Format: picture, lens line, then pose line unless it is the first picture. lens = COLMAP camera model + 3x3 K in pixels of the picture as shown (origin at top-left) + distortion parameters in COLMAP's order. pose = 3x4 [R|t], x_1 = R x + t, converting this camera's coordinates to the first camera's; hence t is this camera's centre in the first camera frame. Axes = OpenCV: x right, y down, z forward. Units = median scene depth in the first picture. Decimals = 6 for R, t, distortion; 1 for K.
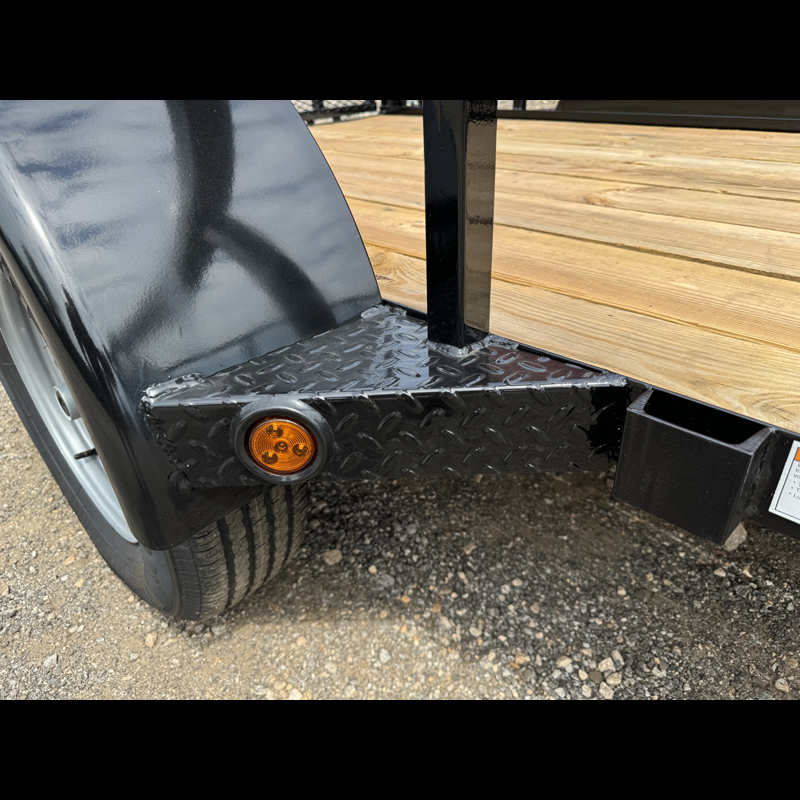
lens RADIAL K [[565.9, 0, 400.0], [0, 565.9, 400.0], [0, 0, 1]] dist [-0.000717, 0.000121]
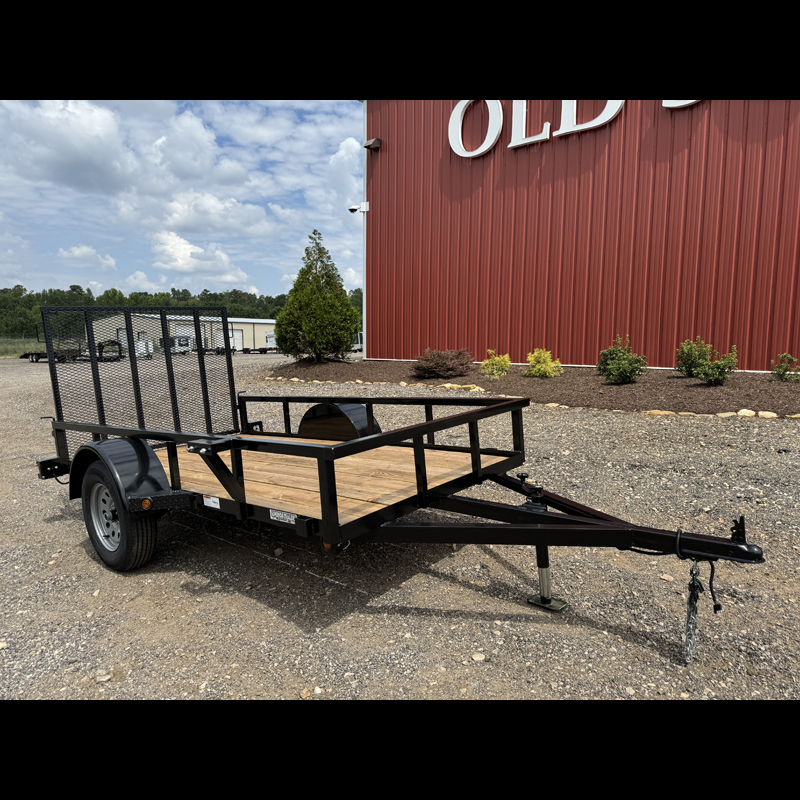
lens RADIAL K [[565.9, 0, 400.0], [0, 565.9, 400.0], [0, 0, 1]] dist [-0.000717, 0.000121]
pose [[0.997136, -0.020329, 0.072843, 1.838321], [0.050352, 0.897129, -0.438890, 1.636139], [-0.056427, 0.441301, 0.895583, -4.583294]]
